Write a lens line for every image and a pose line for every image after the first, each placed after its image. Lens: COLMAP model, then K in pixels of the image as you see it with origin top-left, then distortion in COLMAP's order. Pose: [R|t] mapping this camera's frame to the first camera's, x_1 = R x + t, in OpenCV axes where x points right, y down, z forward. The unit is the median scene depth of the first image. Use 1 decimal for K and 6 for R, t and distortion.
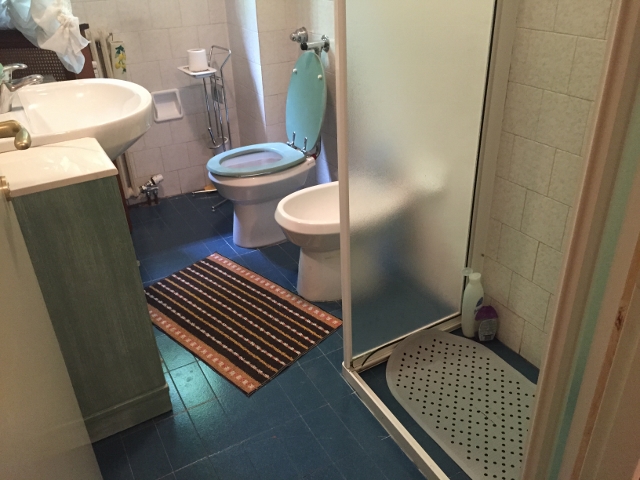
lens RADIAL K [[546.0, 0, 321.5], [0, 546.0, 236.8], [0, 0, 1]] dist [0.074609, -0.096809]
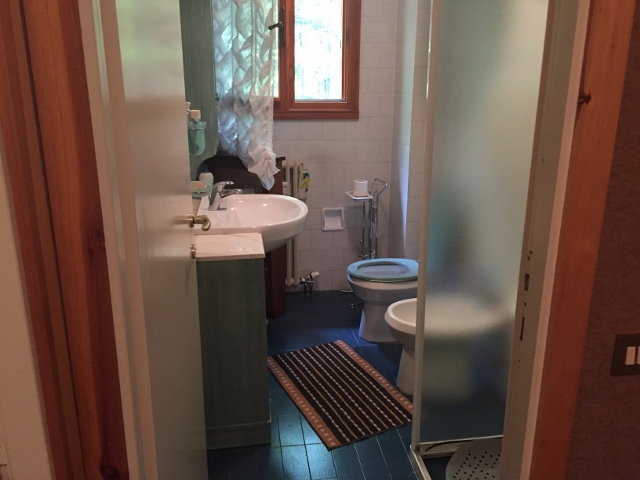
lens RADIAL K [[546.0, 0, 319.9], [0, 546.0, 240.1], [0, 0, 1]] dist [0.074609, -0.096809]
pose [[0.930355, 0.135793, -0.340586, 0.168383], [-0.203809, 0.963693, -0.172504, 0.041408], [0.304796, 0.229905, 0.924253, -0.215256]]
